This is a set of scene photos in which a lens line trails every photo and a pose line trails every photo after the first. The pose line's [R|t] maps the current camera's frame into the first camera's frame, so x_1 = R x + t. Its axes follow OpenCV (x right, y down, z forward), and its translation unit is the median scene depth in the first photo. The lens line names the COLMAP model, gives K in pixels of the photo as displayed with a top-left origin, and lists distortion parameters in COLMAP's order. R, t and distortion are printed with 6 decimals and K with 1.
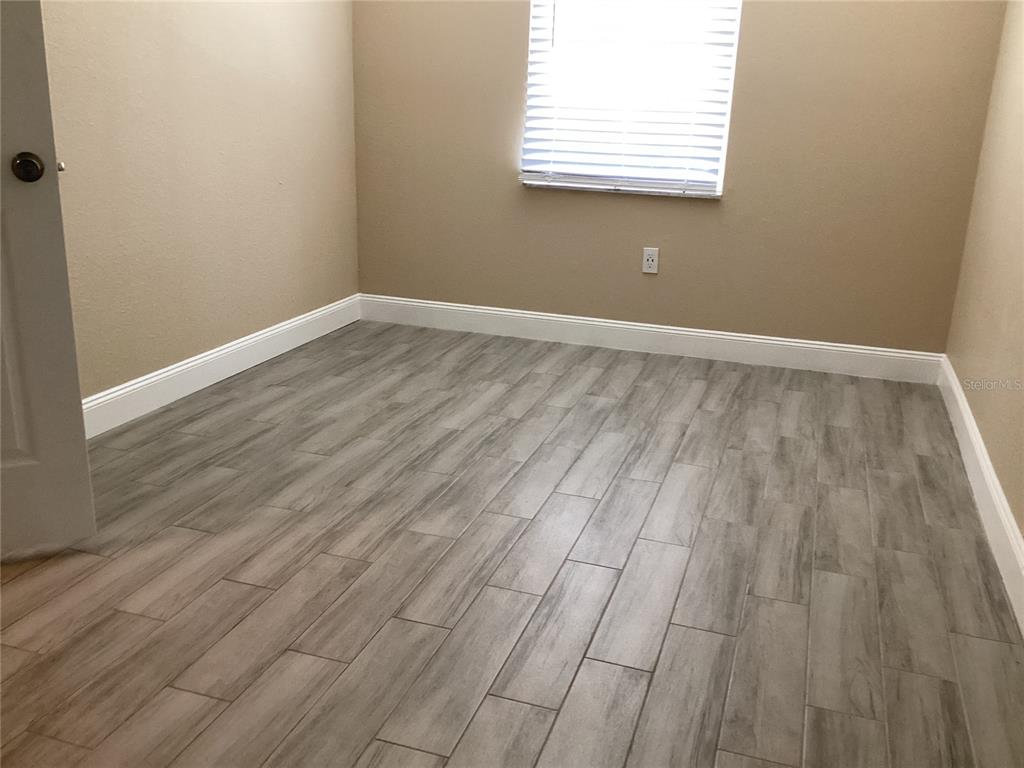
lens RADIAL K [[931.2, 0, 512.0], [0, 931.2, 384.0], [0, 0, 1]] dist [0.089197, -0.202311]
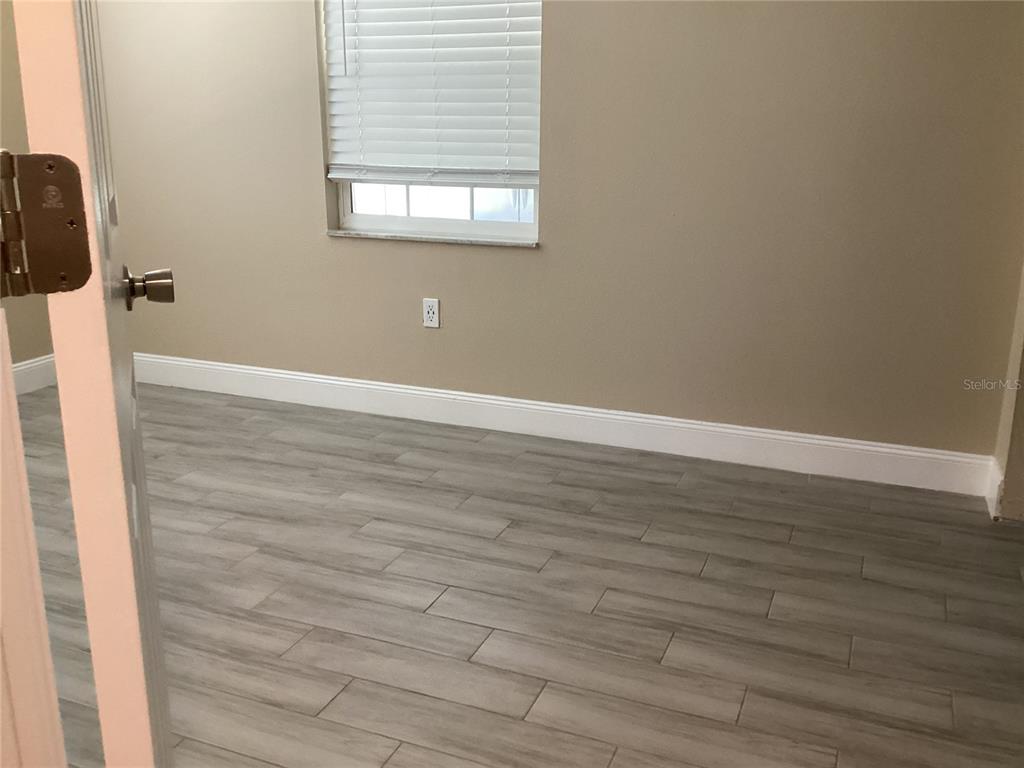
lens RADIAL K [[931.2, 0, 512.0], [0, 931.2, 384.0], [0, 0, 1]] dist [0.089197, -0.202311]
pose [[0.059843, -0.300887, 0.951780, -0.955309], [0.288580, 0.917990, 0.272060, -0.237193], [-0.955584, 0.258384, 0.141765, 0.584394]]
